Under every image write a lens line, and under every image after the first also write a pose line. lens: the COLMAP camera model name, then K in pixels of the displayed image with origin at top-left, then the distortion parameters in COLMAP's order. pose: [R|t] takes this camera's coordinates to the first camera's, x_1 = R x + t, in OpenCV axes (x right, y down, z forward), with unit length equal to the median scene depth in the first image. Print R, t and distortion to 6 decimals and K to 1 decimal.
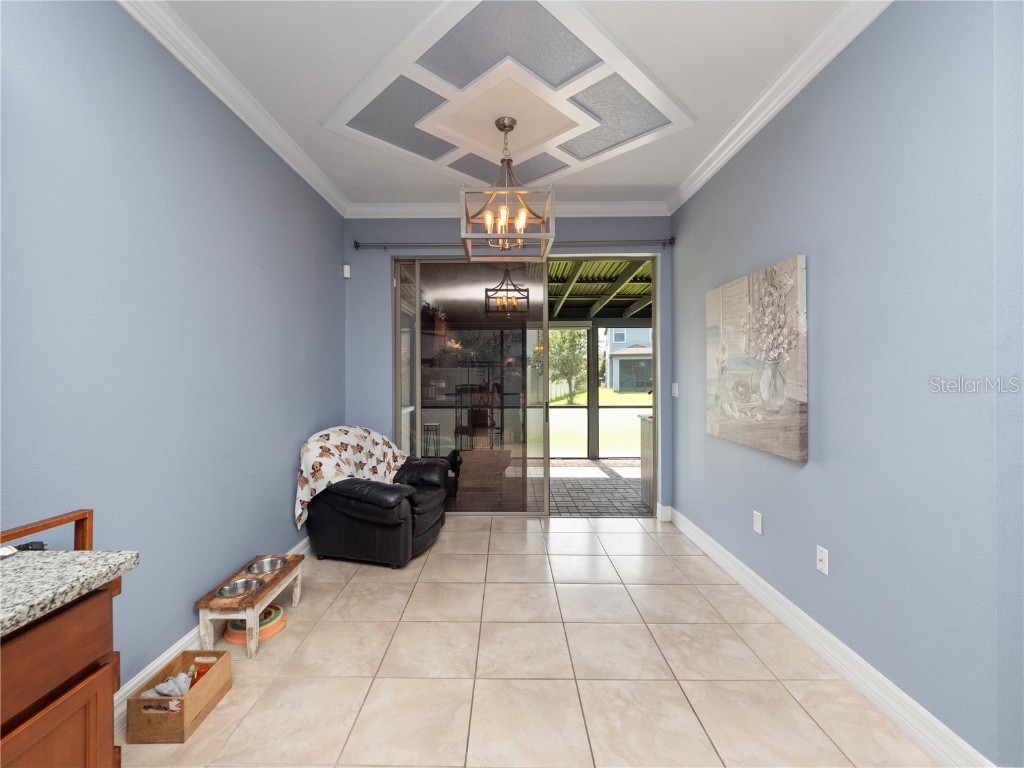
lens RADIAL K [[431.9, 0, 512.2], [0, 431.9, 376.5], [0, 0, 1]] dist [0.013188, -0.009761]
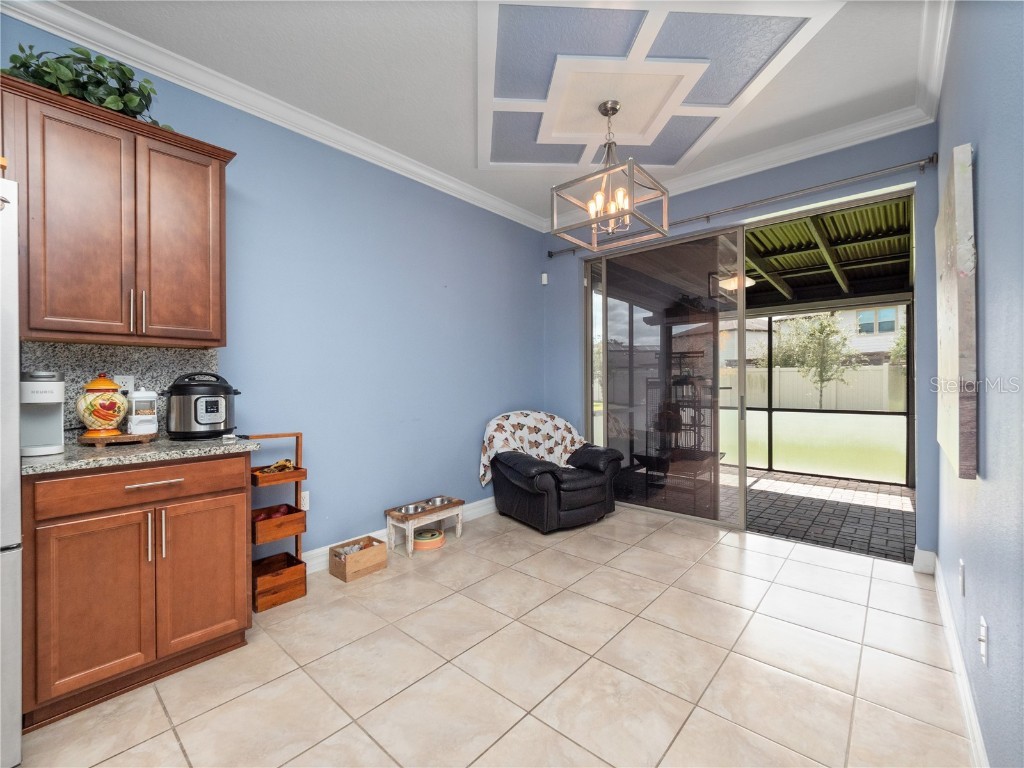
lens RADIAL K [[432.7, 0, 504.9], [0, 432.7, 382.1], [0, 0, 1]] dist [0.013272, -0.006910]
pose [[0.761746, 0.001305, -0.647874, 0.381974], [0.001746, 0.999990, 0.004066, 0.037005], [0.647873, -0.004228, 0.761736, 0.065422]]
